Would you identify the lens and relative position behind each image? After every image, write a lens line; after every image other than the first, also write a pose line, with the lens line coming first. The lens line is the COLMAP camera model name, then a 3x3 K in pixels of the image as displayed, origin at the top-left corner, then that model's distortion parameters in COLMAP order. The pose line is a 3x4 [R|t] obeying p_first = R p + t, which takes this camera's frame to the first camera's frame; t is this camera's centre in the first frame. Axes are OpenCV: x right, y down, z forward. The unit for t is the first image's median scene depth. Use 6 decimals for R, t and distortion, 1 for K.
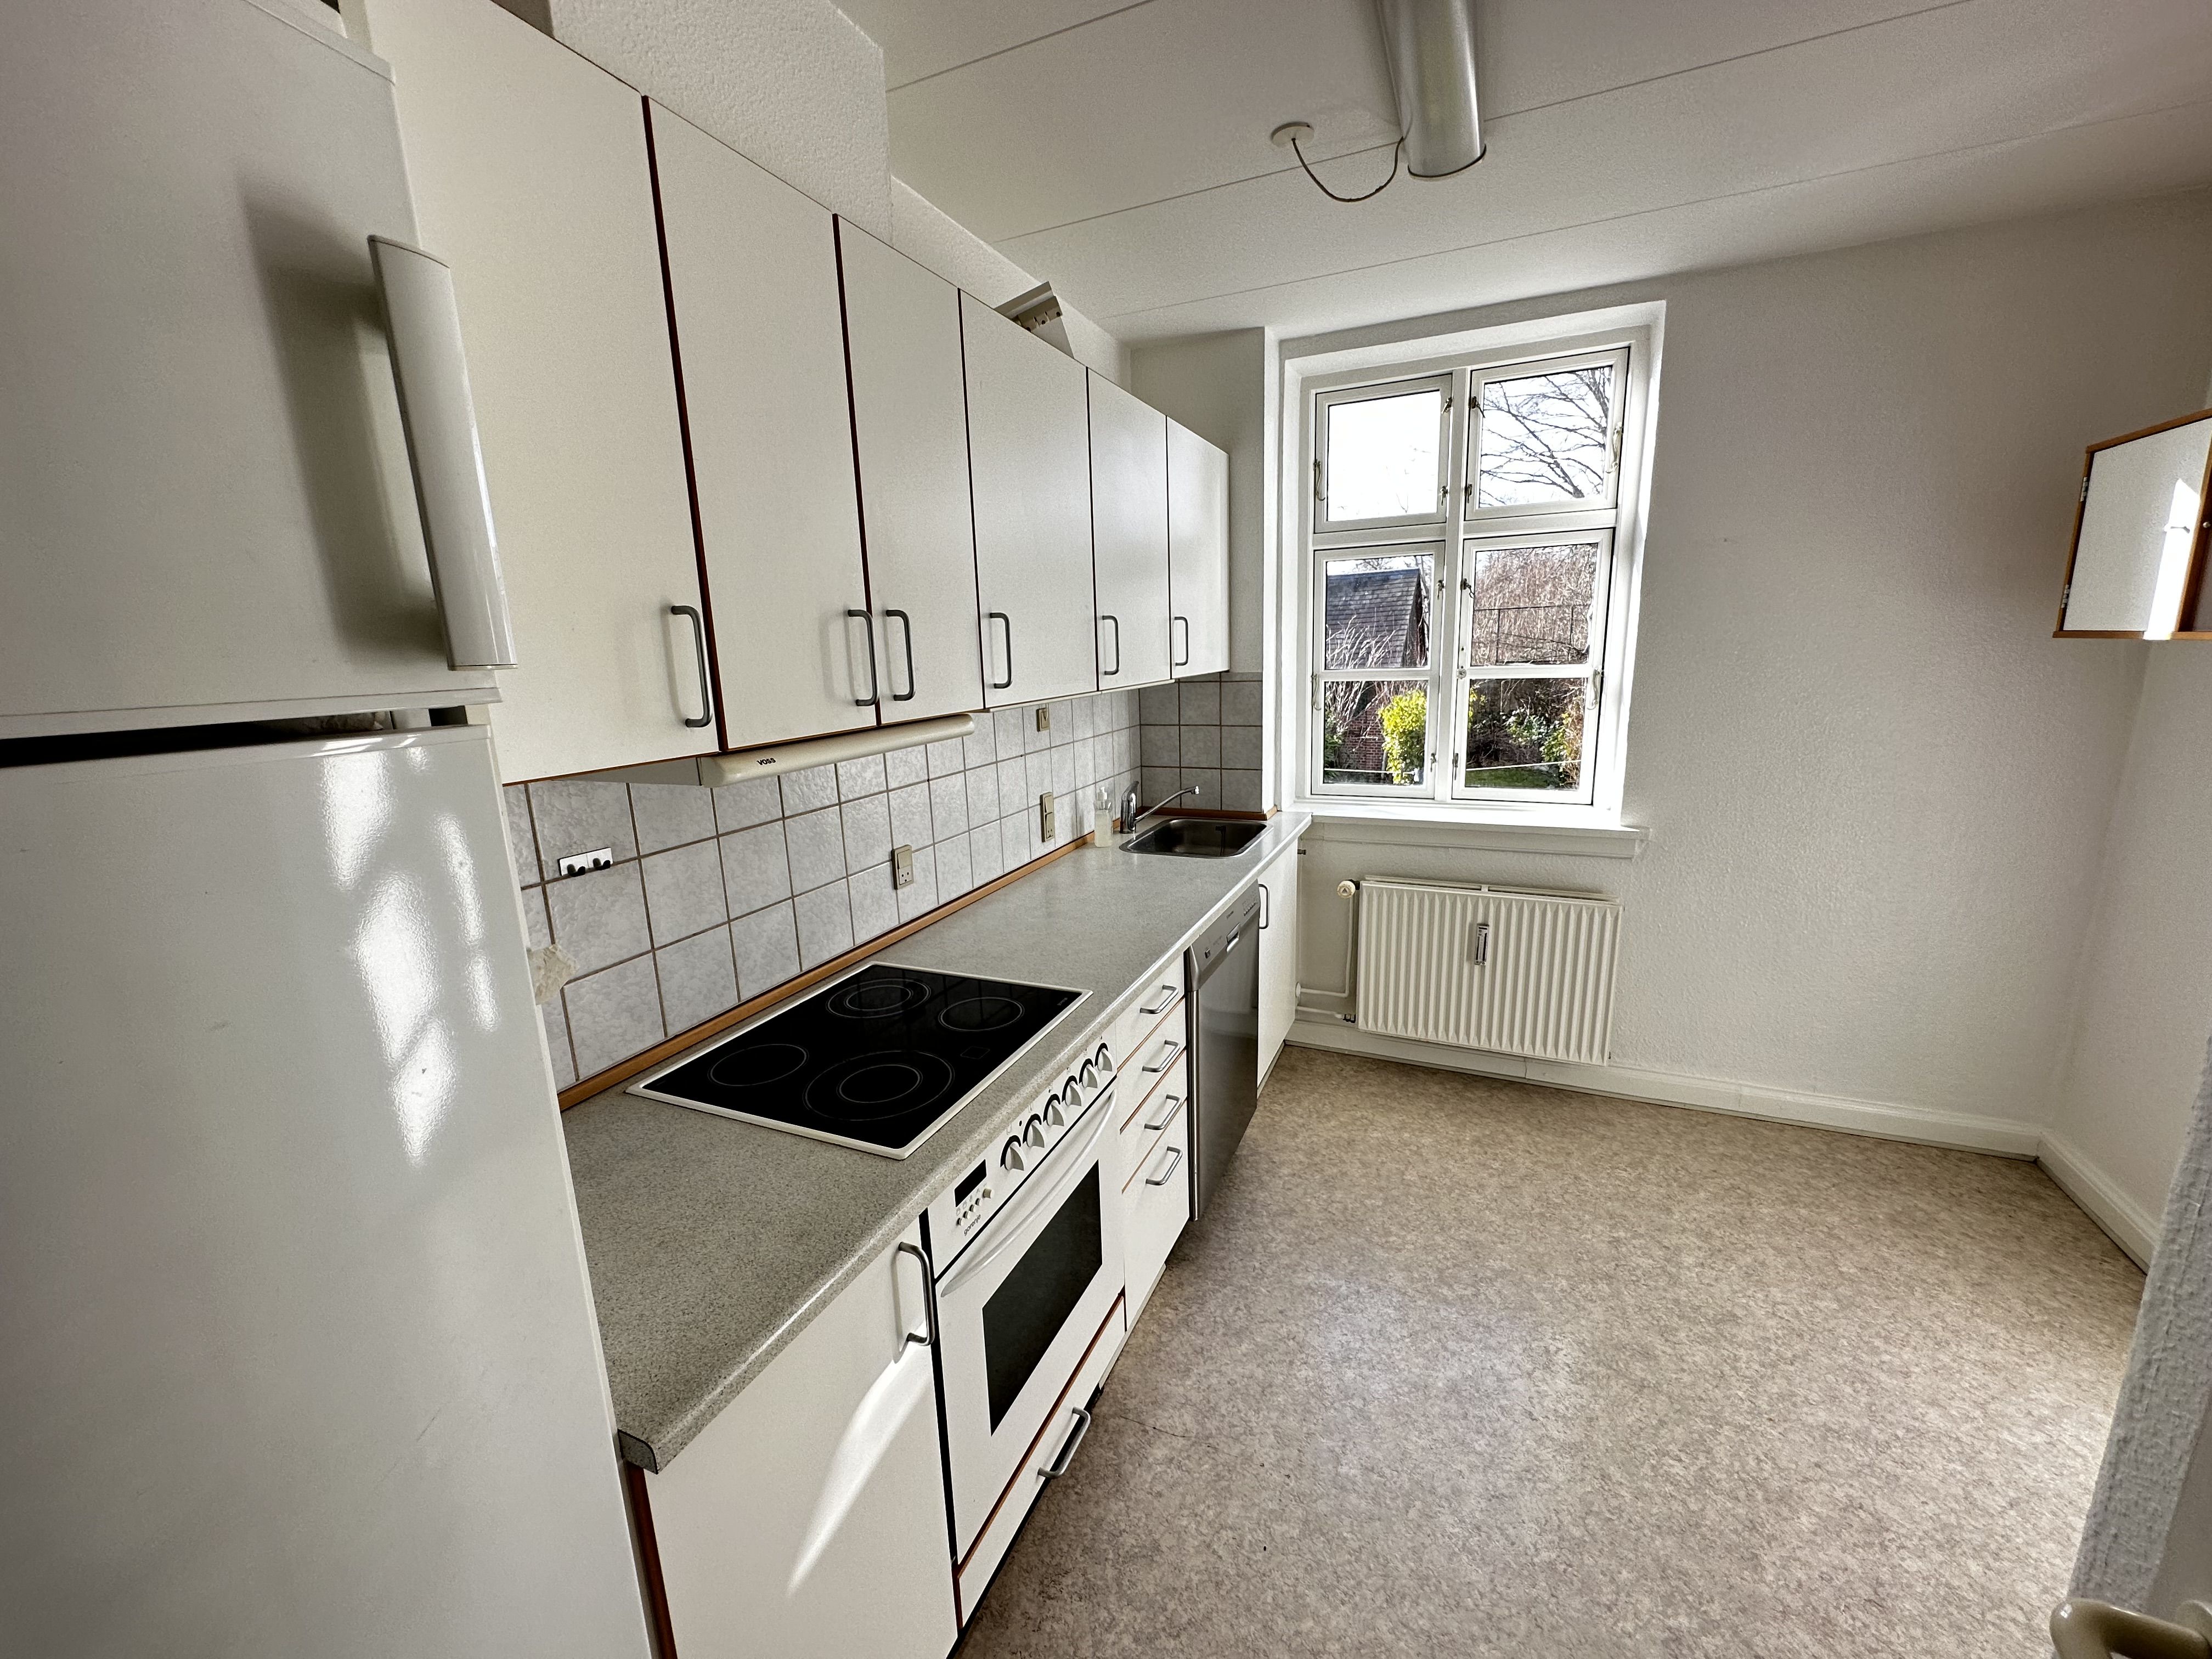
lens RADIAL K [[893.4, 0, 1091.0], [0, 893.4, 838.5], [0, 0, 1]] dist [-0.000686, 0.000046]
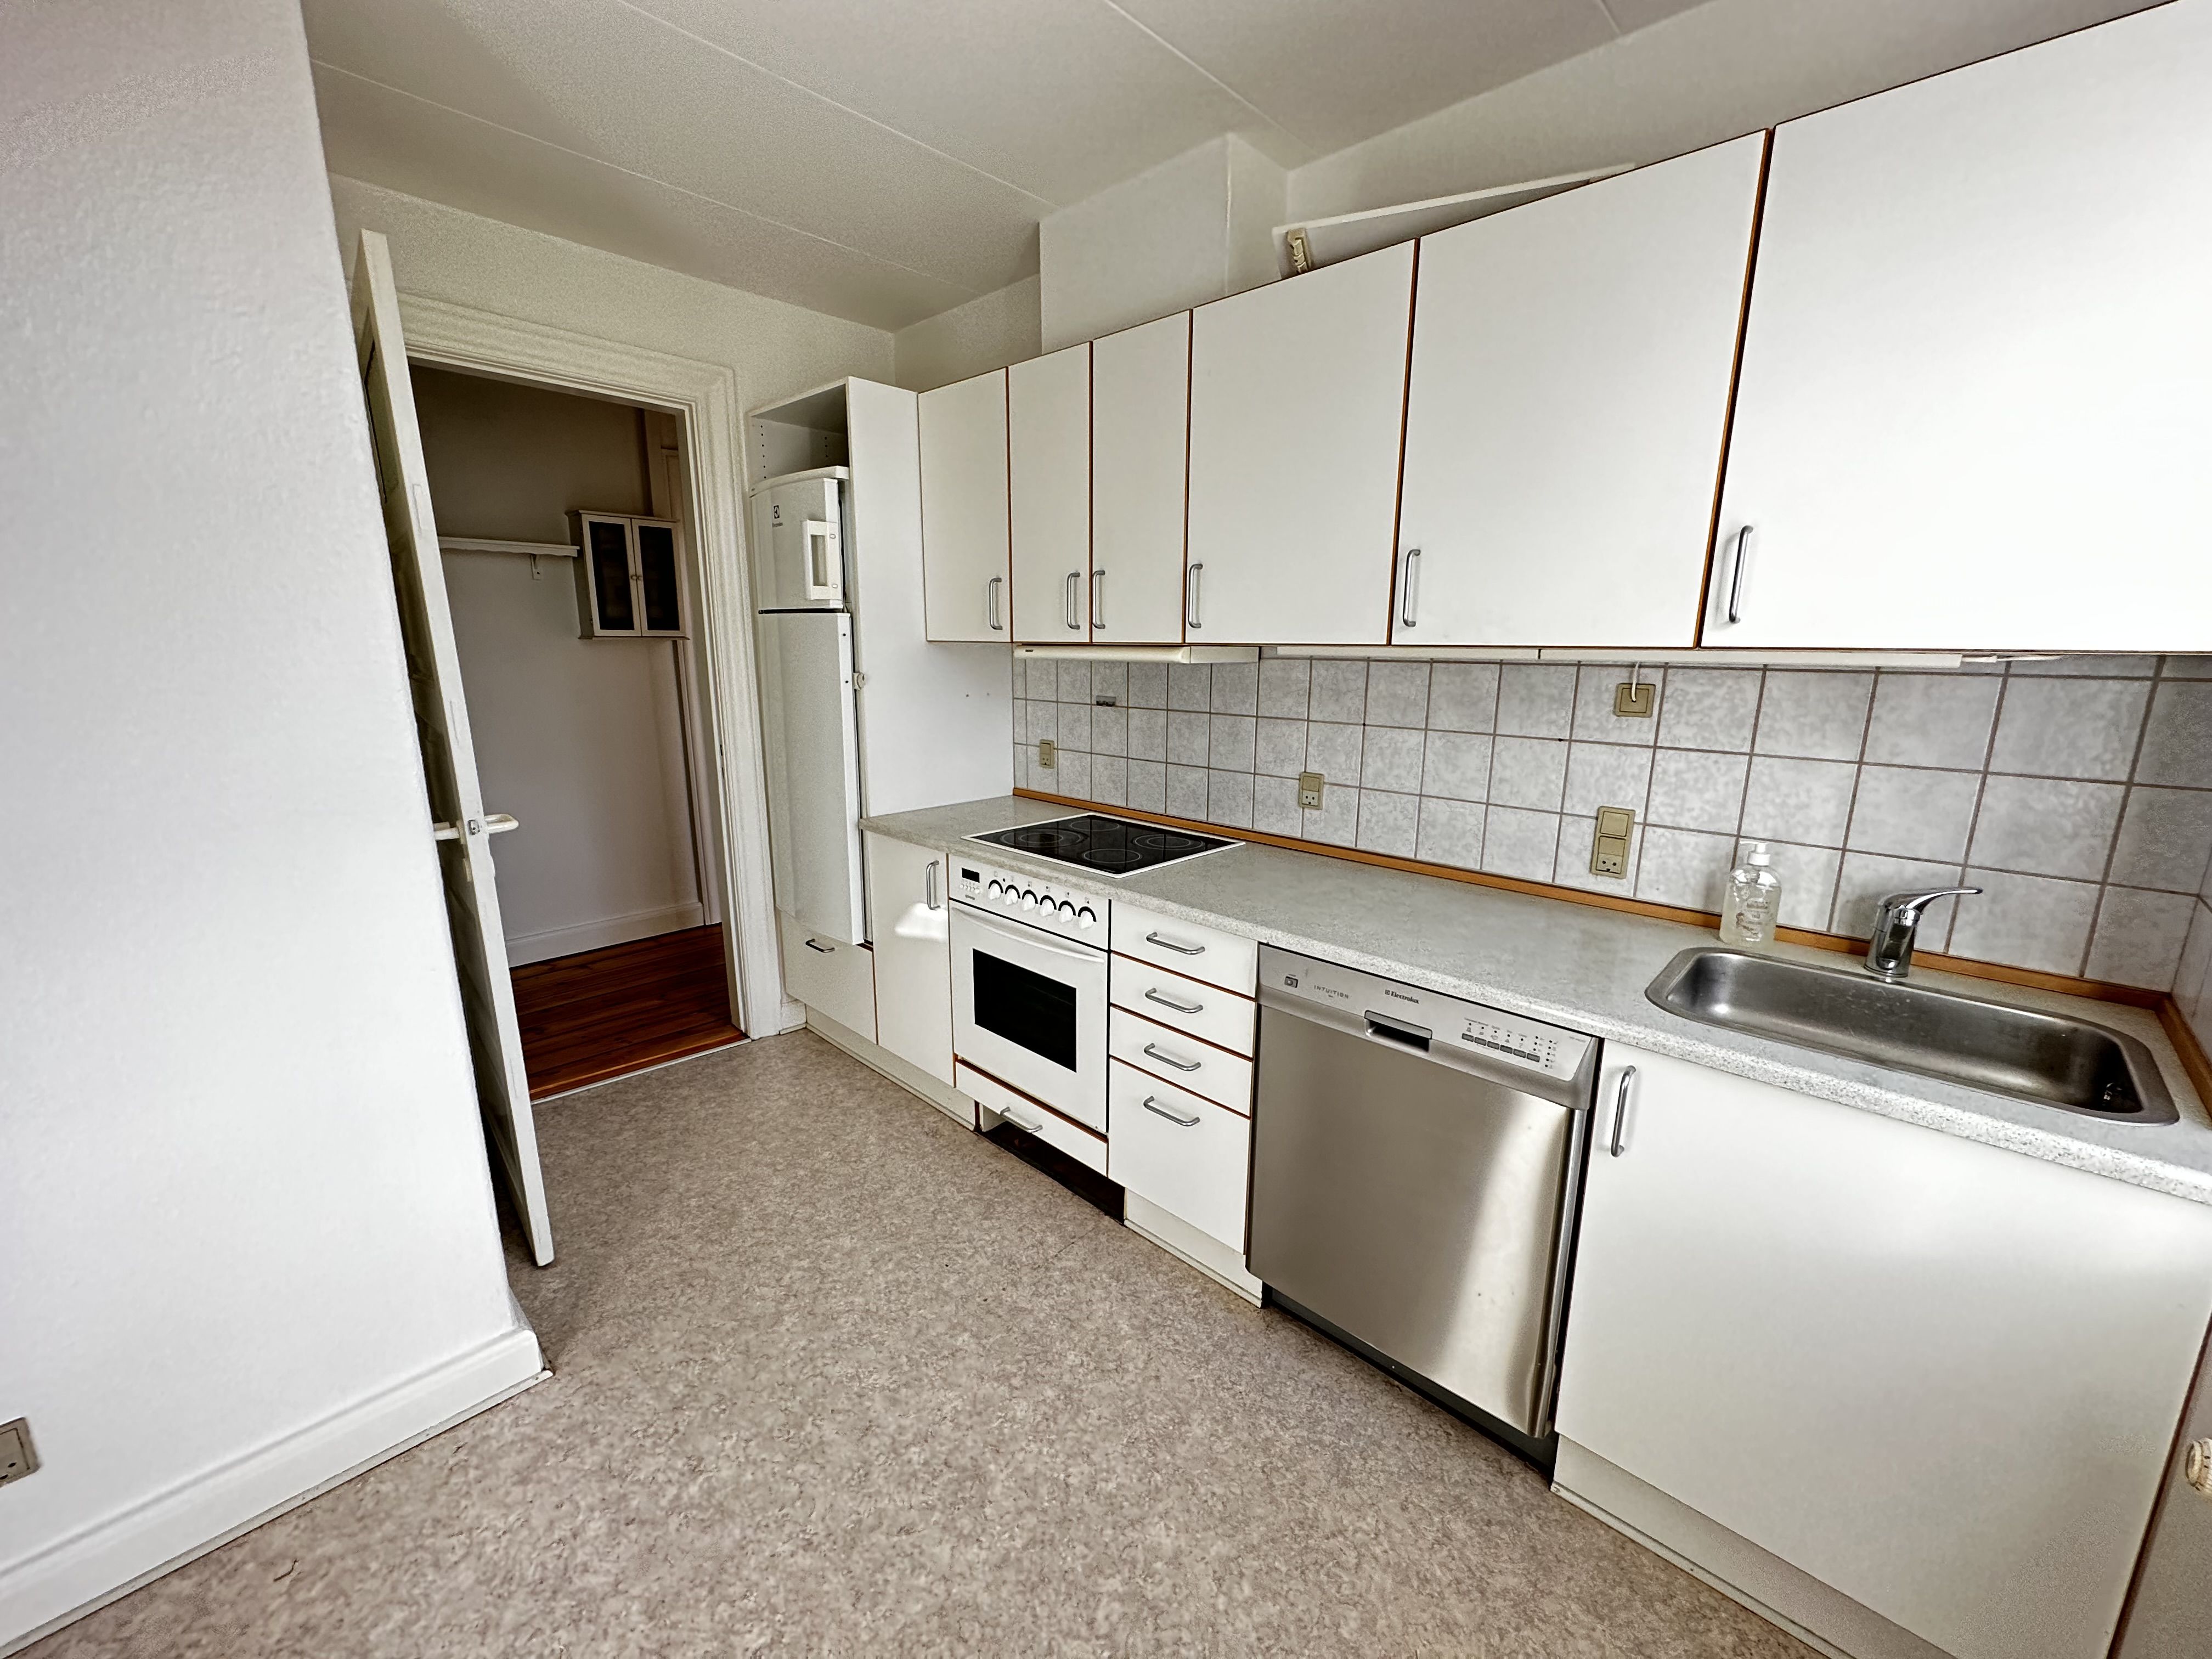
lens RADIAL K [[893.4, 0, 1120.7], [0, 893.4, 839.0], [0, 0, 1]] dist [-0.000686, 0.000046]
pose [[-0.327105, 0.231948, -0.916080, 0.982664], [-0.202614, 0.929650, 0.307731, -0.225443], [0.923011, 0.286272, -0.257097, 1.153212]]
